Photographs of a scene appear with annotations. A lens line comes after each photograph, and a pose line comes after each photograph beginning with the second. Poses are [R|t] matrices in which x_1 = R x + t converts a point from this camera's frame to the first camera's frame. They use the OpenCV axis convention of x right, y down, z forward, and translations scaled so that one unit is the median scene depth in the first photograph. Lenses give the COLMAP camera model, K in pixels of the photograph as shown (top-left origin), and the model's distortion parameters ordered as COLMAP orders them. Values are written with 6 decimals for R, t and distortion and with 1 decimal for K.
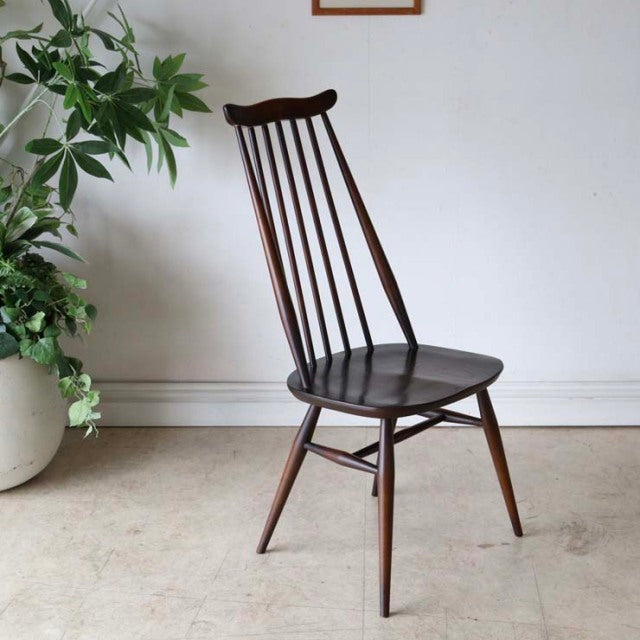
lens RADIAL K [[1535.6, 0, 334.6], [0, 1535.6, 319.8], [0, 0, 1]] dist [-0.025408, 0.498098]
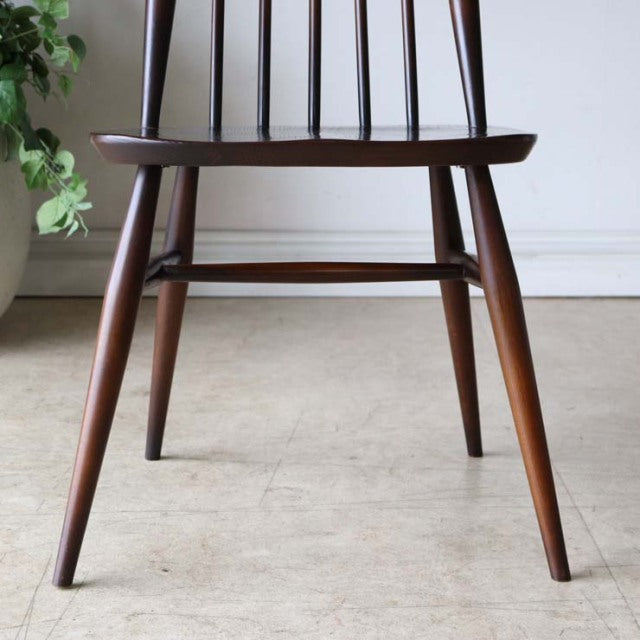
lens RADIAL K [[1530.8, 0, 319.4], [0, 1530.8, 350.5], [0, 0, 1]] dist [0.059501, 0.746210]
pose [[0.998812, 0.003647, 0.048587, -0.088351], [0.000152, 0.996956, -0.077963, 0.166559], [-0.048723, 0.077878, 0.995772, 0.372056]]
